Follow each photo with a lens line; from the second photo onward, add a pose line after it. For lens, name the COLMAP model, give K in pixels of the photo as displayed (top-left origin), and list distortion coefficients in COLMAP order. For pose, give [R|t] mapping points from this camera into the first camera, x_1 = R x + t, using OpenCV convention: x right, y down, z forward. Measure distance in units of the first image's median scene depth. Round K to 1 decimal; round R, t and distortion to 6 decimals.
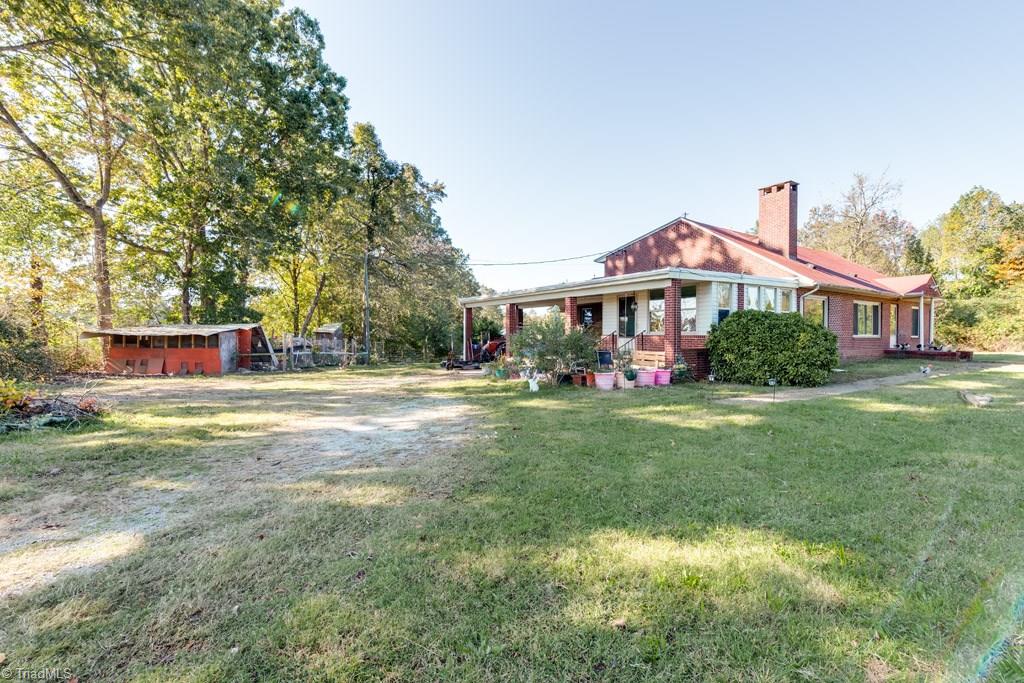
lens RADIAL K [[458.5, 0, 512.0], [0, 458.5, 341.5], [0, 0, 1]] dist [0.000090, 0.003240]
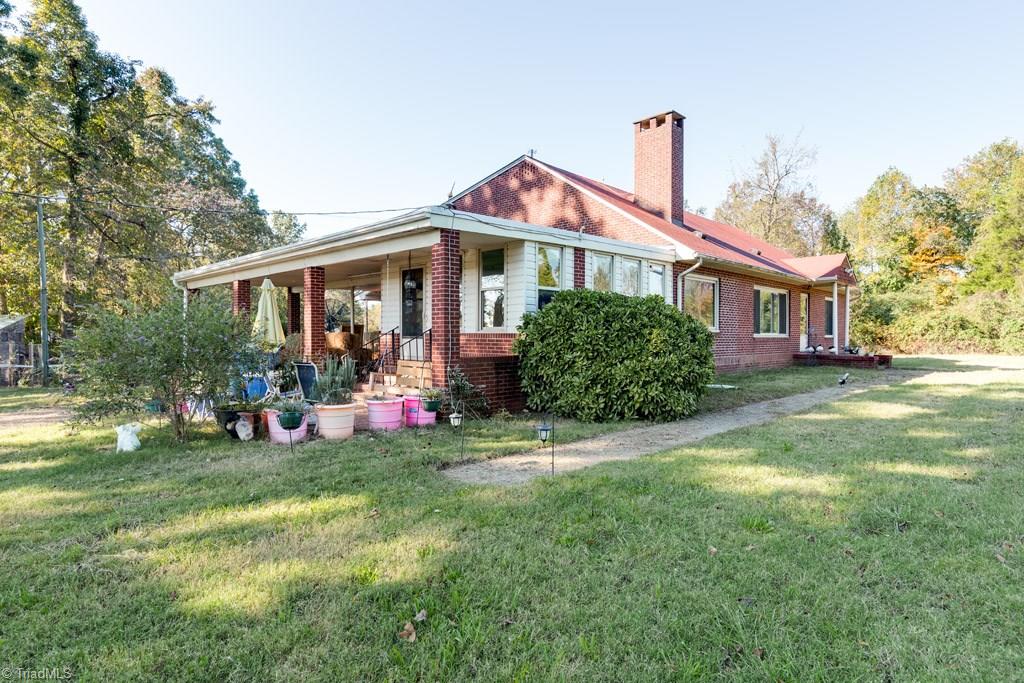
lens RADIAL K [[601.2, 0, 512.0], [0, 601.2, 341.5], [0, 0, 1]] dist [0.002281, 0.001499]
pose [[0.973999, -0.002714, 0.226535, 0.153321], [0.003696, 0.999986, -0.003908, -0.000047], [-0.226521, 0.004644, 0.973995, 0.161507]]
